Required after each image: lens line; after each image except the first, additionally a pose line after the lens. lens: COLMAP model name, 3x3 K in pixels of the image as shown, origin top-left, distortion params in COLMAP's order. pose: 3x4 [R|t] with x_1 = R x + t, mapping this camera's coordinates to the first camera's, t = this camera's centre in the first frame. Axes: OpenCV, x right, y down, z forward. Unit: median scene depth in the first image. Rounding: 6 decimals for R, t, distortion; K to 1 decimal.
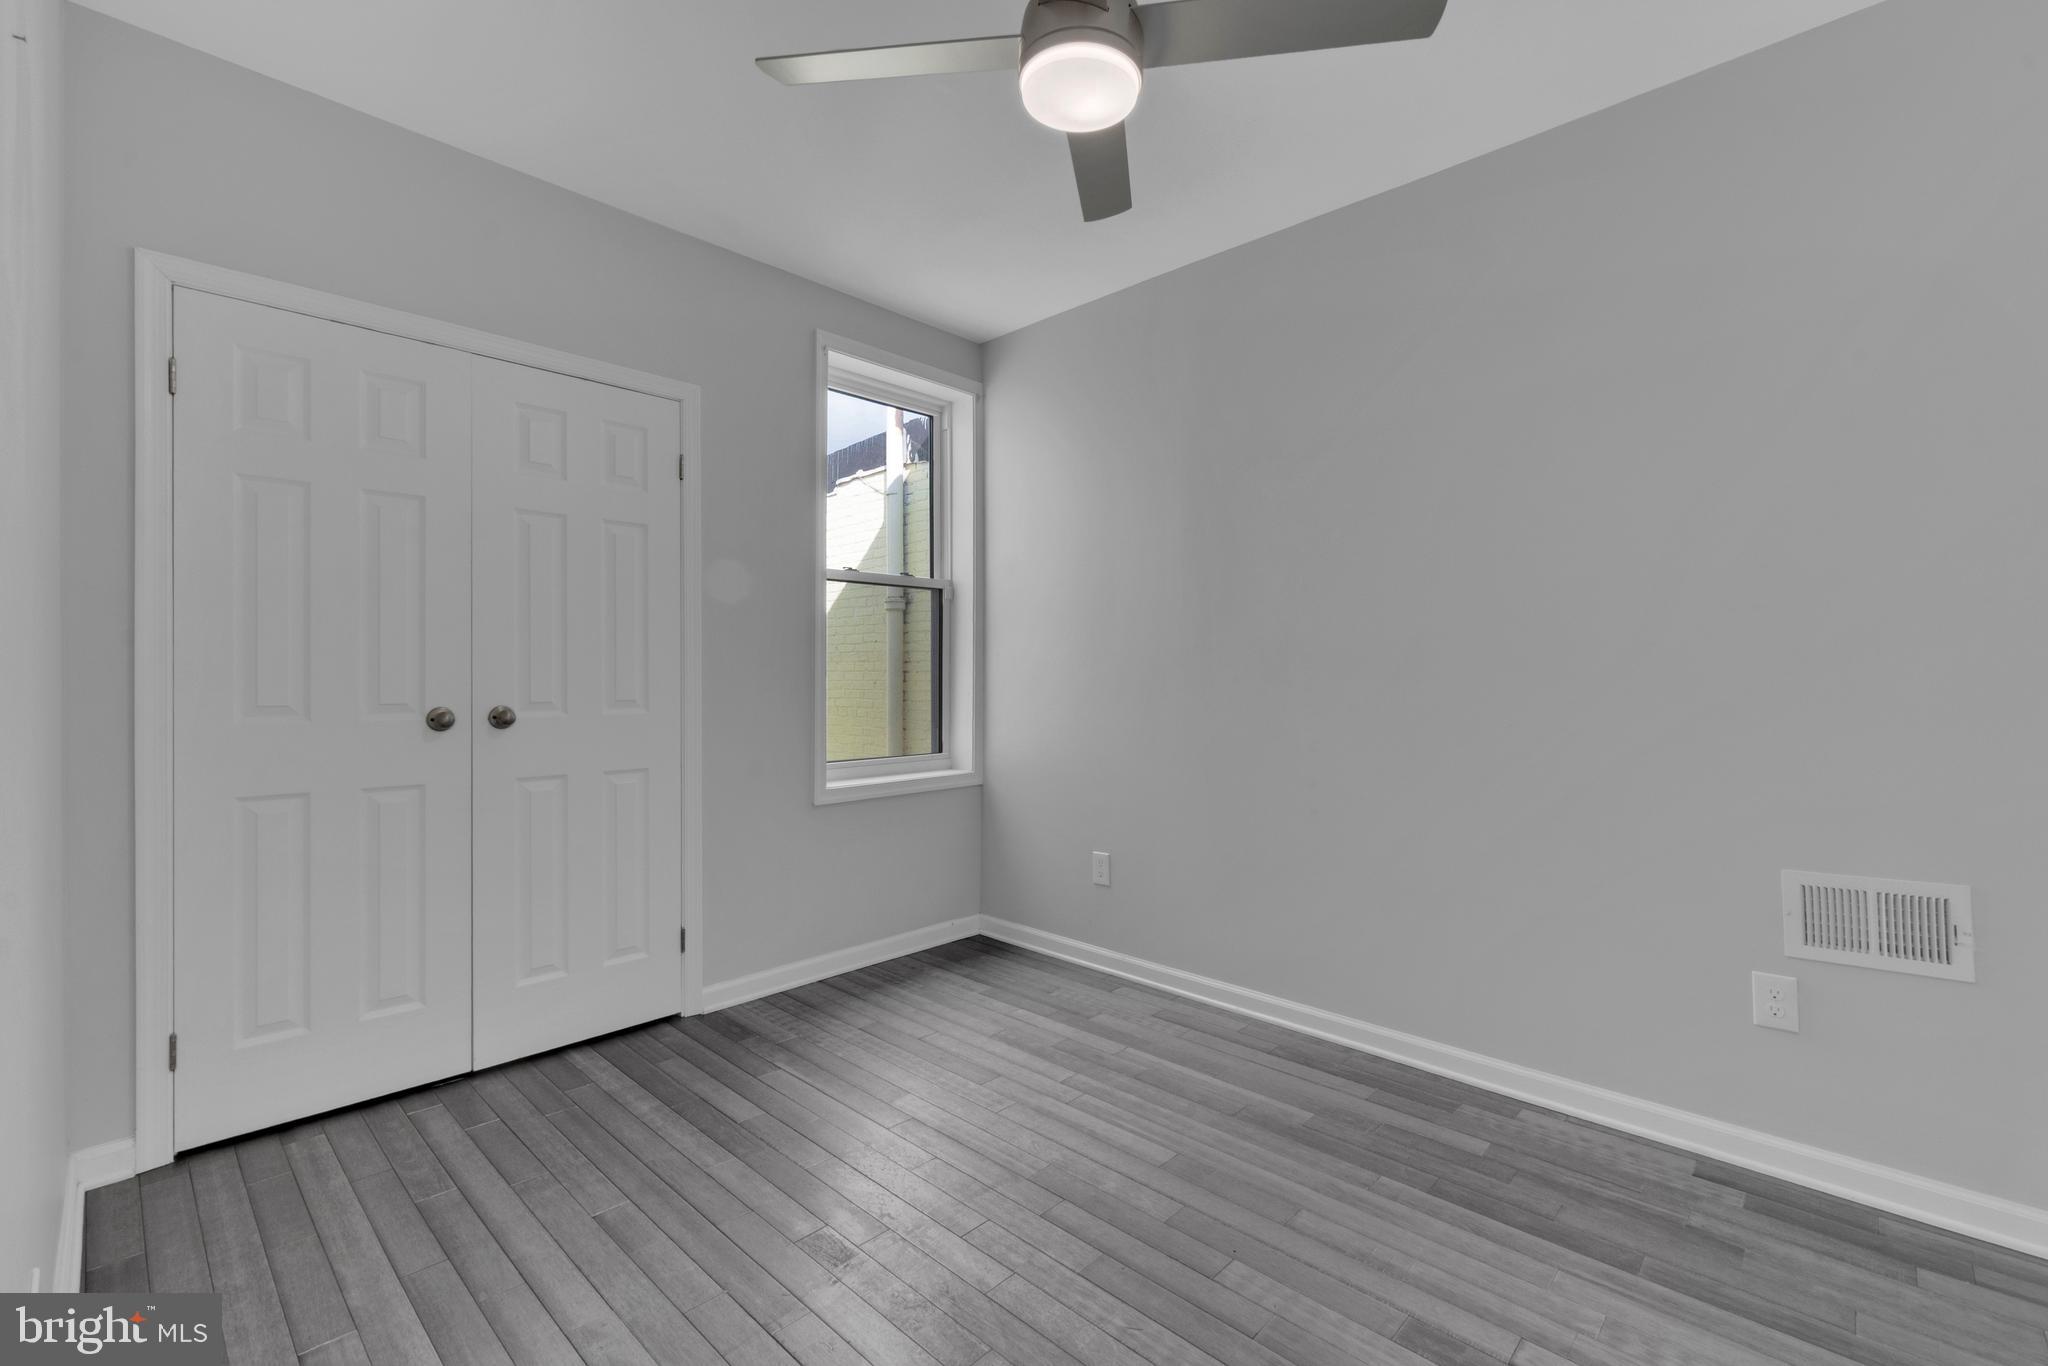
lens RADIAL K [[897.9, 0, 1031.1], [0, 897.9, 680.3], [0, 0, 1]] dist [-0.003053, -0.000369]
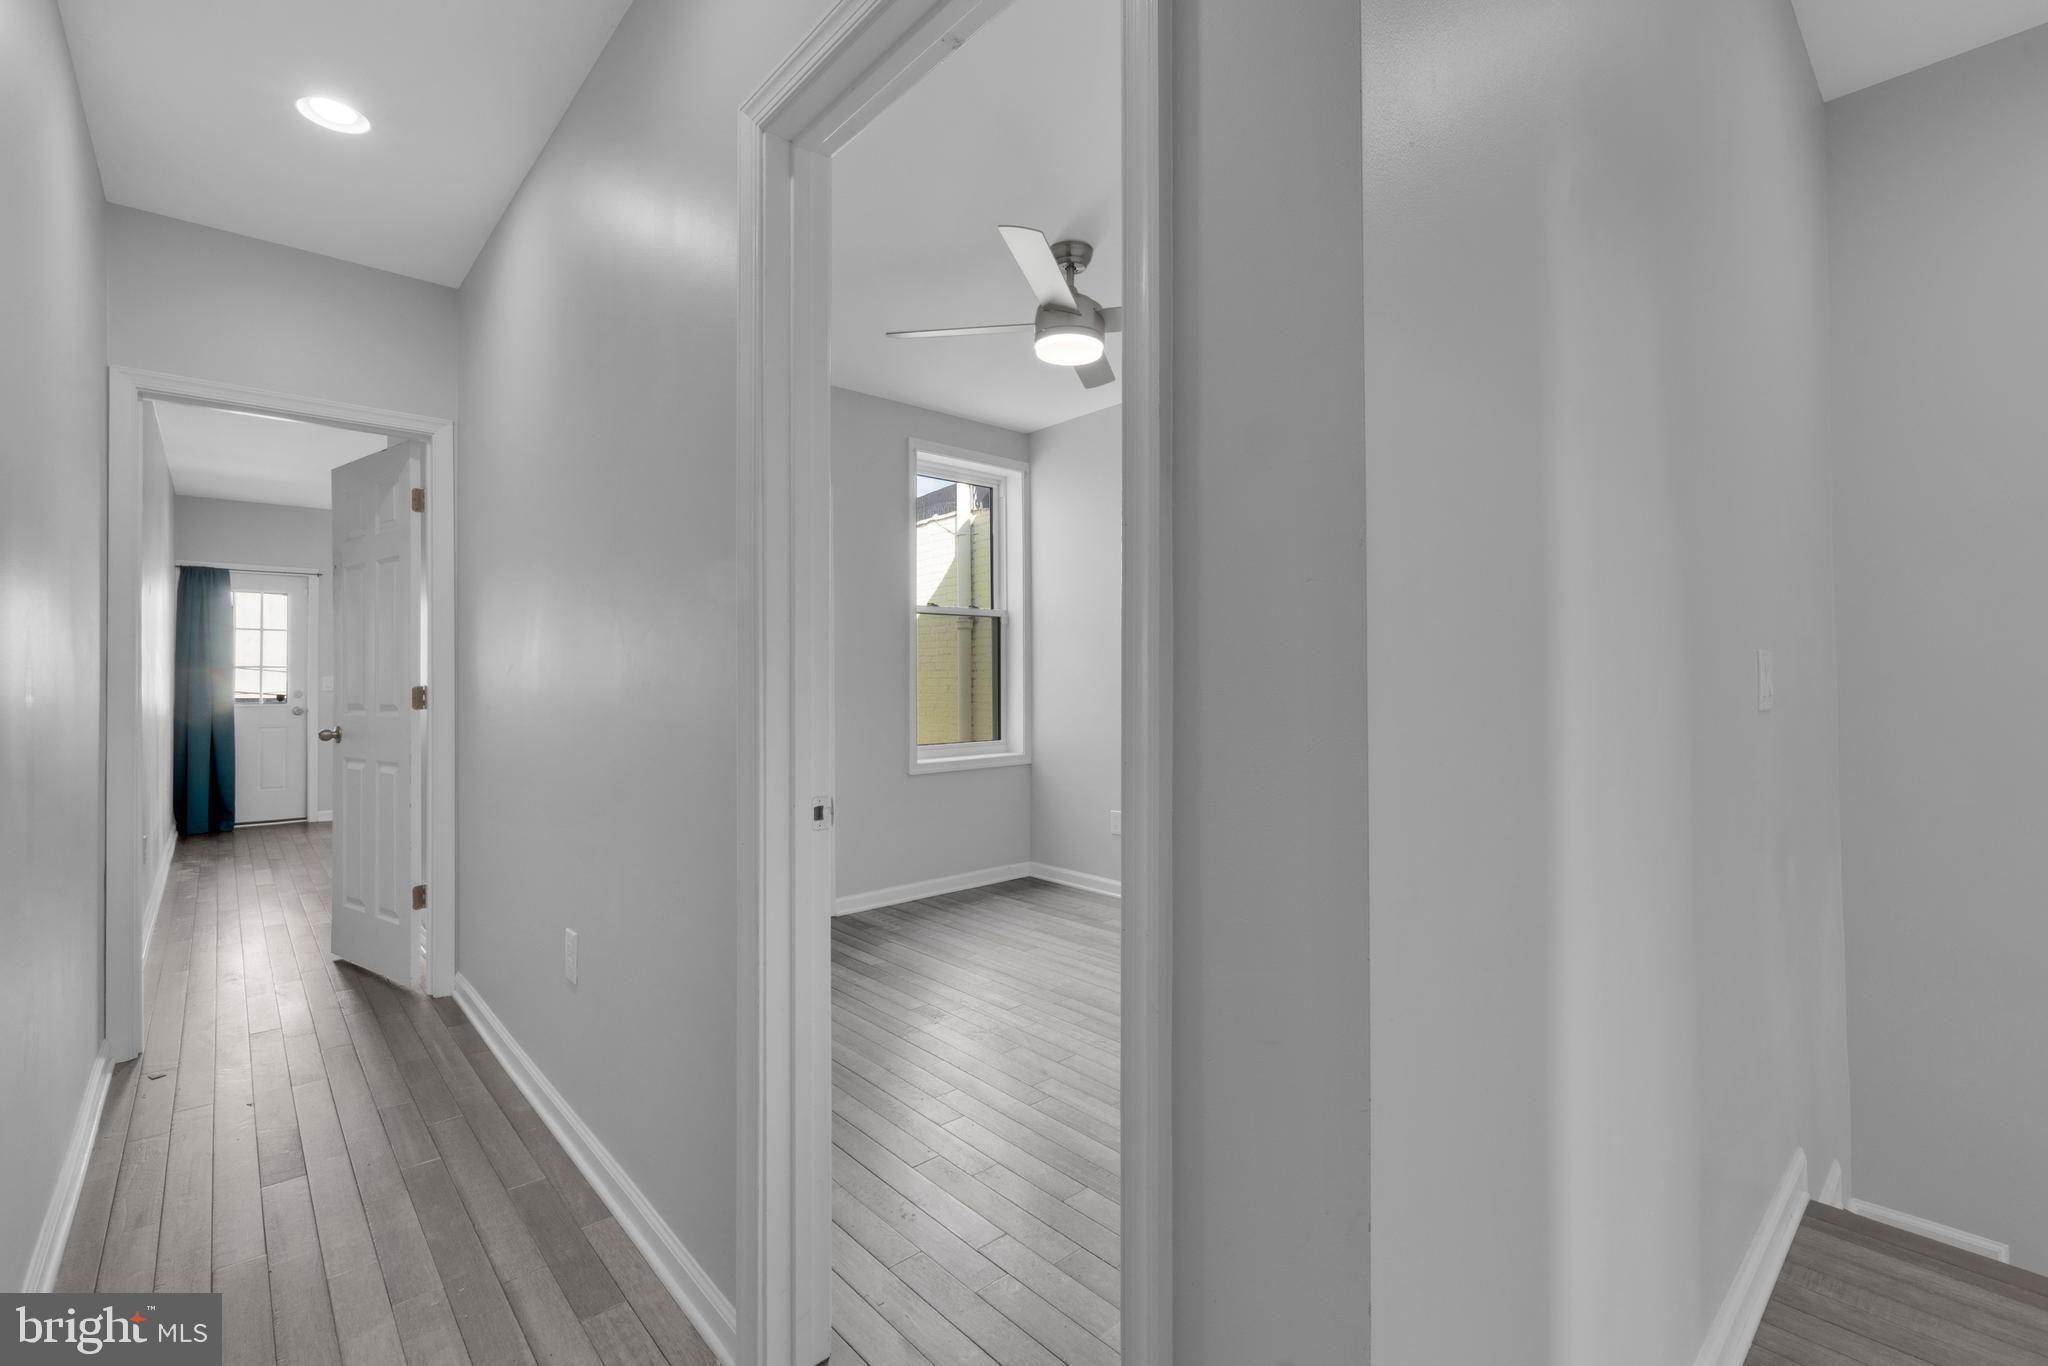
lens RADIAL K [[897.9, 0, 1012.0], [0, 897.9, 680.0], [0, 0, 1]] dist [-0.003053, -0.000369]
pose [[0.995400, -0.007155, -0.095534, 0.053759], [0.006665, 0.999963, -0.005440, -0.000887], [0.095569, 0.004778, 0.995411, -0.383710]]
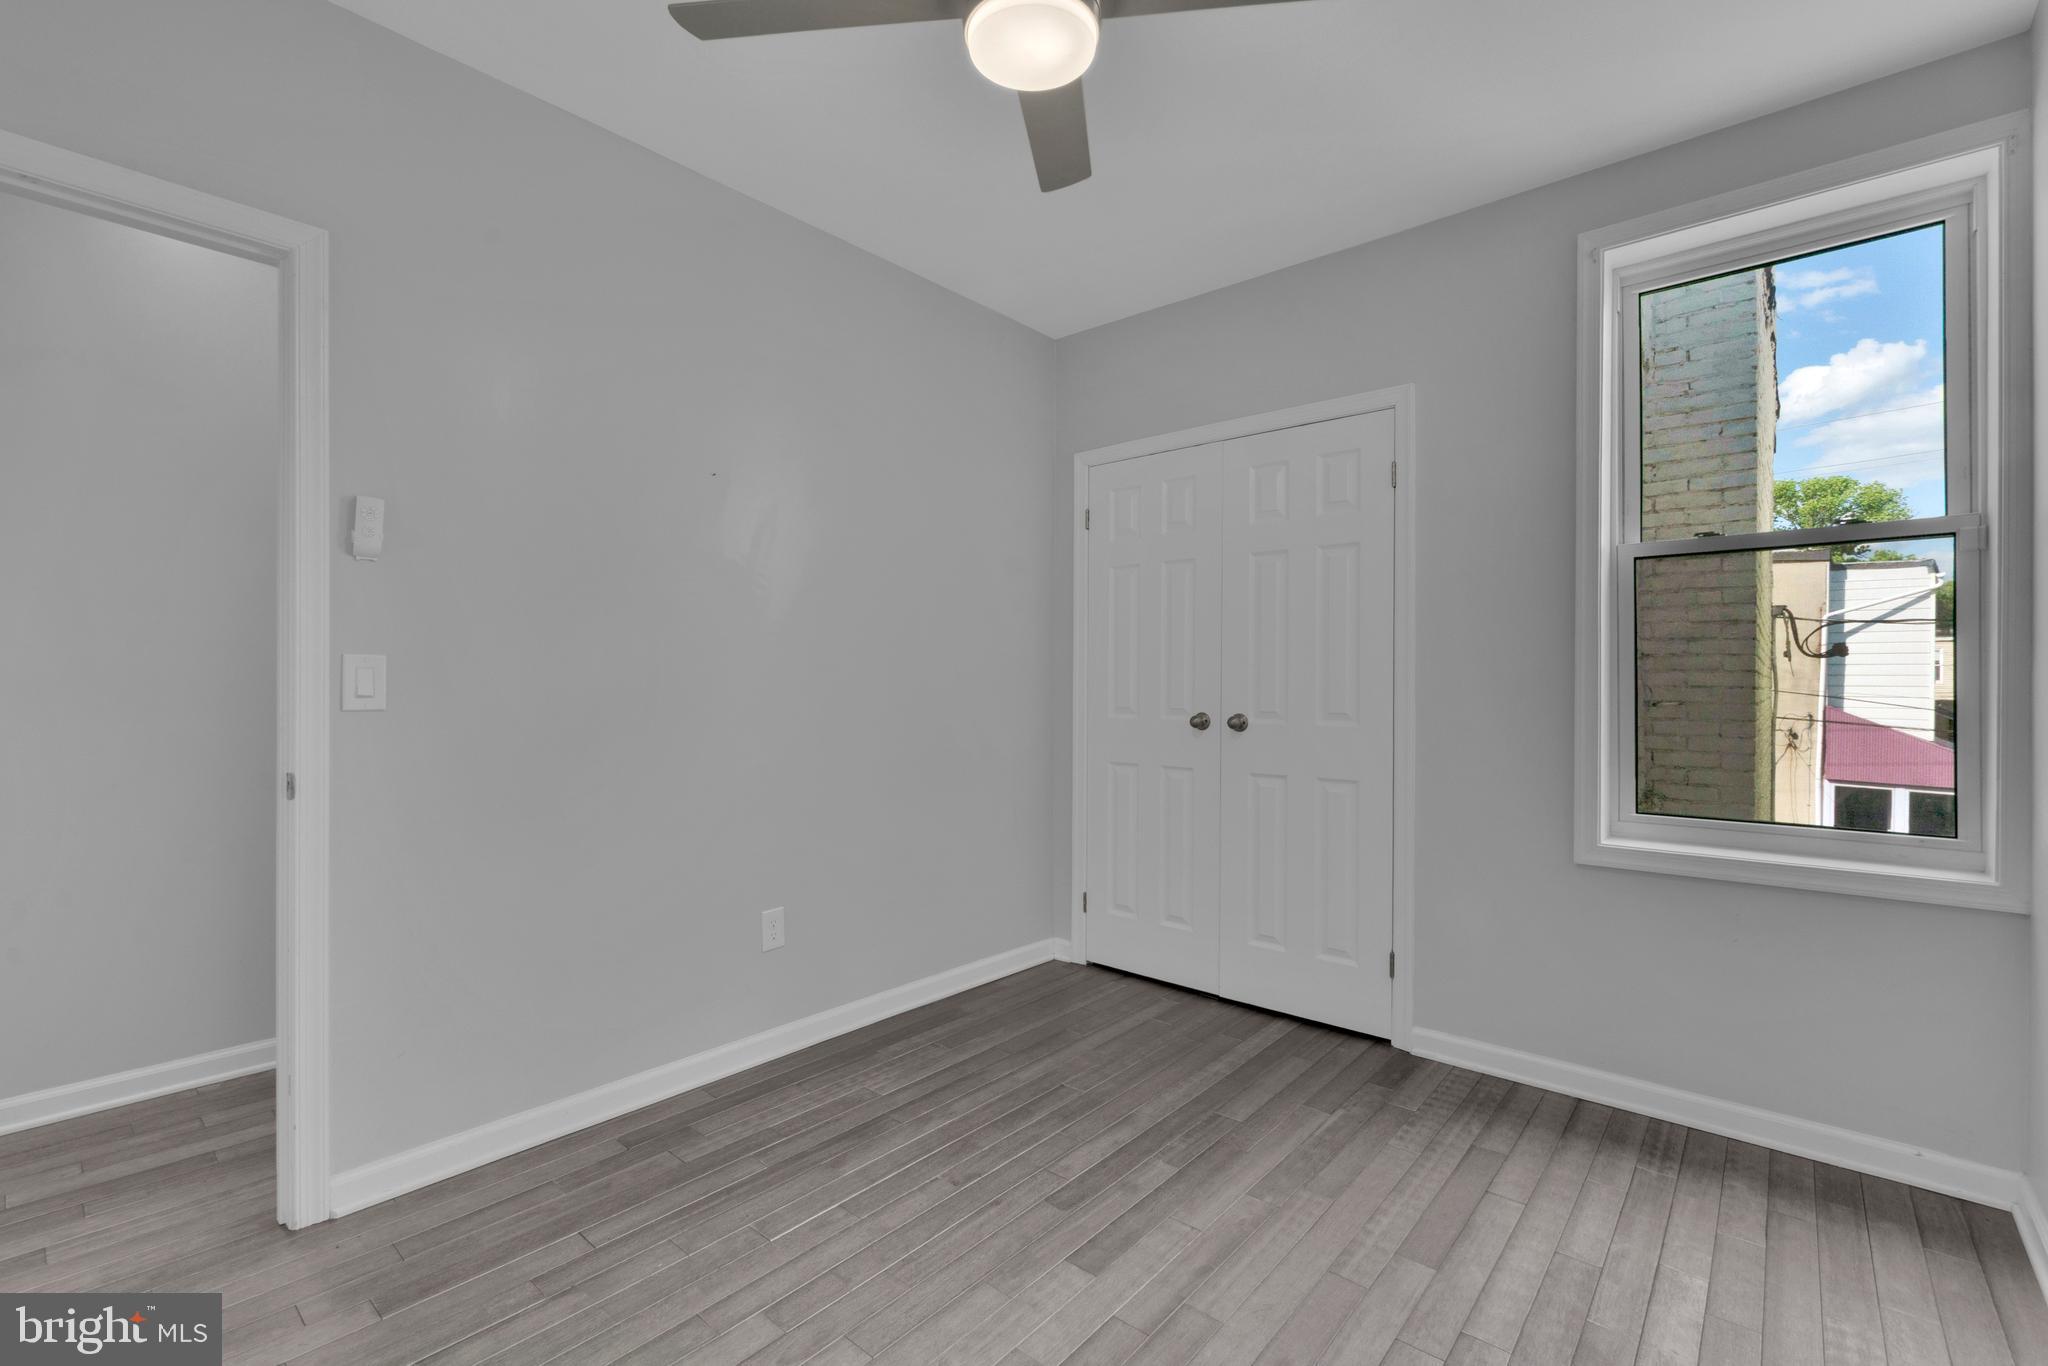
lens RADIAL K [[897.9, 0, 1021.1], [0, 897.9, 687.2], [0, 0, 1]] dist [-0.003053, -0.000369]
pose [[0.027437, -0.005536, -0.999608, 0.499254], [-0.017836, 0.999823, -0.006027, 0.004249], [0.999464, 0.017994, 0.027333, 0.508123]]
